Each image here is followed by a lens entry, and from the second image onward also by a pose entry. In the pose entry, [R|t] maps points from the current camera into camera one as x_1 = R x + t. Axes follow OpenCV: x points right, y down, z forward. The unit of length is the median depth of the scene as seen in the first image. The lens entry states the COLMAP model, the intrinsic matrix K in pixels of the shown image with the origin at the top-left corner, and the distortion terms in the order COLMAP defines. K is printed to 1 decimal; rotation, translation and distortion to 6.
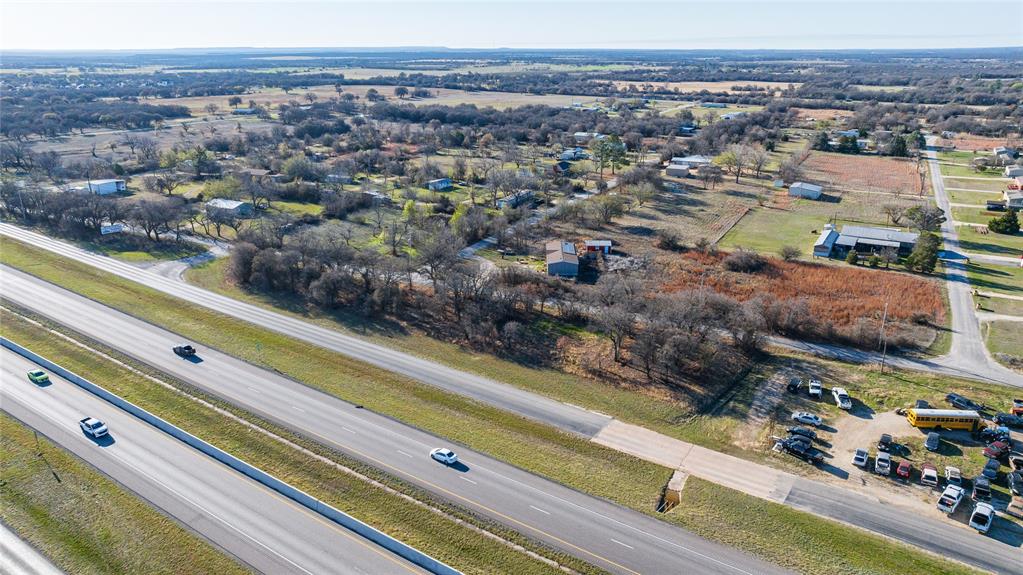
lens RADIAL K [[712.1, 0, 515.0], [0, 712.1, 288.4], [0, 0, 1]] dist [-0.020537, 0.008317]
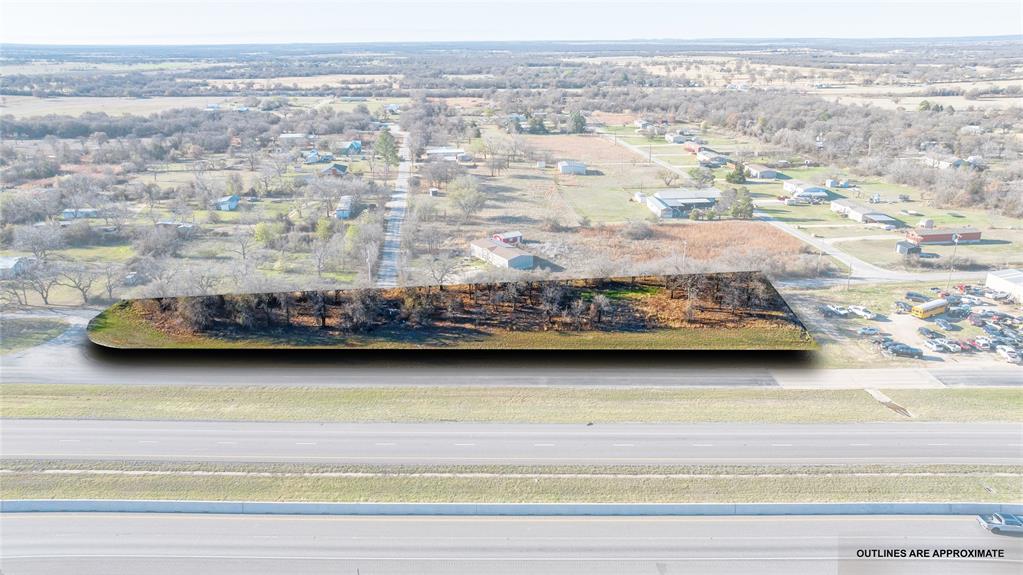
lens RADIAL K [[718.1, 0, 510.6], [0, 718.1, 288.2], [0, 0, 1]] dist [-0.044264, 0.047494]
pose [[0.826334, -0.185597, 0.531719, -0.126989], [0.182637, 0.981424, 0.058735, -0.013706], [-0.532743, 0.048576, 0.844882, 0.037817]]
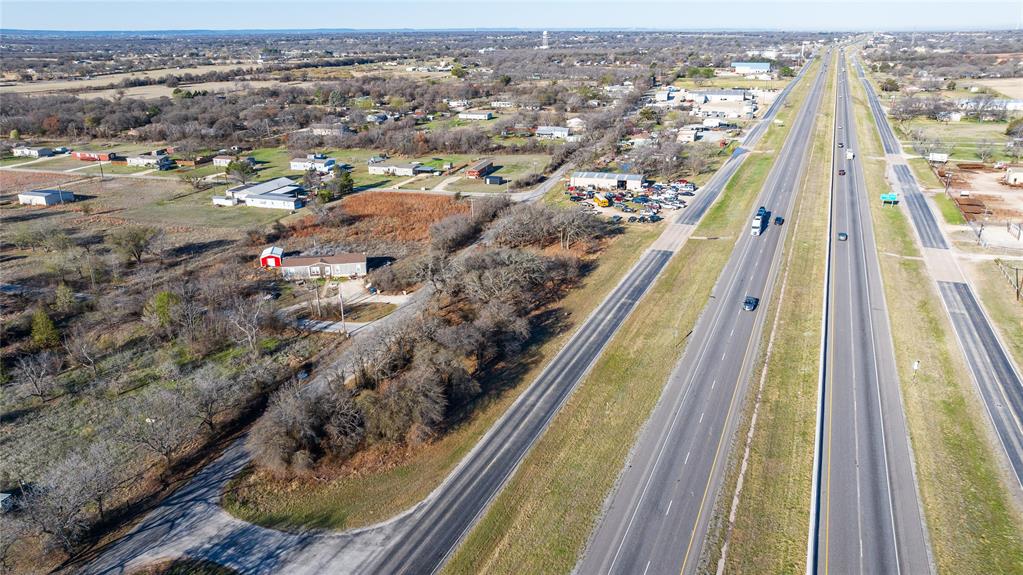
lens RADIAL K [[708.3, 0, 510.2], [0, 708.3, 286.9], [0, 0, 1]] dist [-0.027479, 0.018969]
pose [[-0.190826, -0.332357, 0.923647, -0.223380], [0.320160, 0.868412, 0.378627, -0.077287], [-0.927945, 0.367967, -0.059308, 0.230837]]
